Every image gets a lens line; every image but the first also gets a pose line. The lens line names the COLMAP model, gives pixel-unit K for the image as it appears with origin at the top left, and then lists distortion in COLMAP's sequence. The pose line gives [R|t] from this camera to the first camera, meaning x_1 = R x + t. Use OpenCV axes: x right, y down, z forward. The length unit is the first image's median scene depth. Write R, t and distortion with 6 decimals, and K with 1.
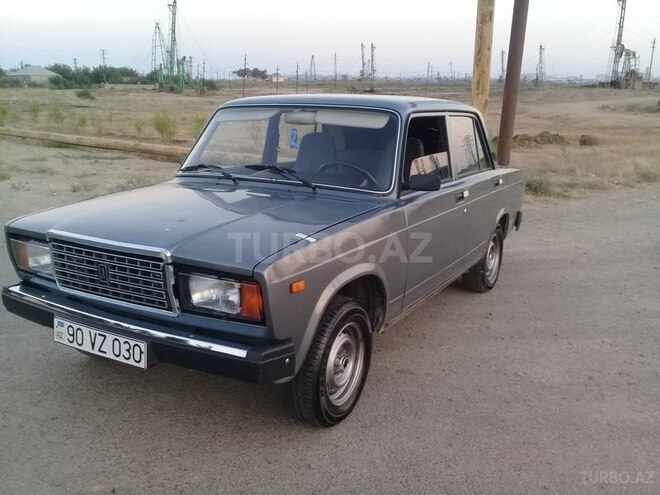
lens RADIAL K [[616.3, 0, 325.7], [0, 616.3, 247.2], [0, 0, 1]] dist [0.023543, 0.000000]
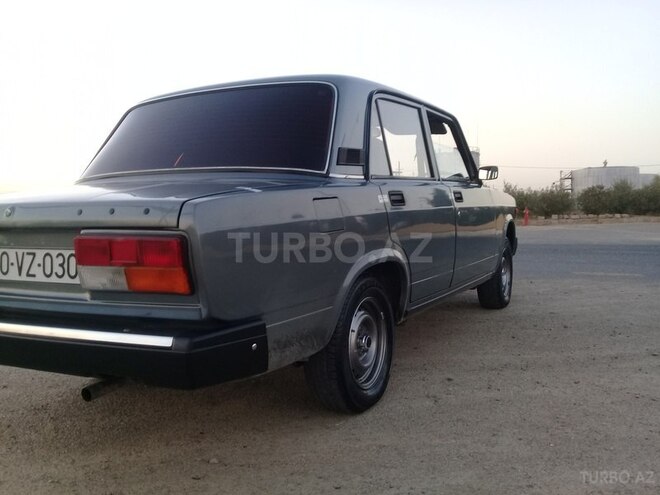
lens RADIAL K [[616.3, 0, 330.6], [0, 616.3, 251.2], [0, 0, 1]] dist [0.023543, 0.000000]
pose [[0.998772, -0.049300, 0.004825, 0.015662], [0.049441, 0.986112, -0.158552, 0.281199], [0.003059, 0.158596, 0.987339, 0.220434]]
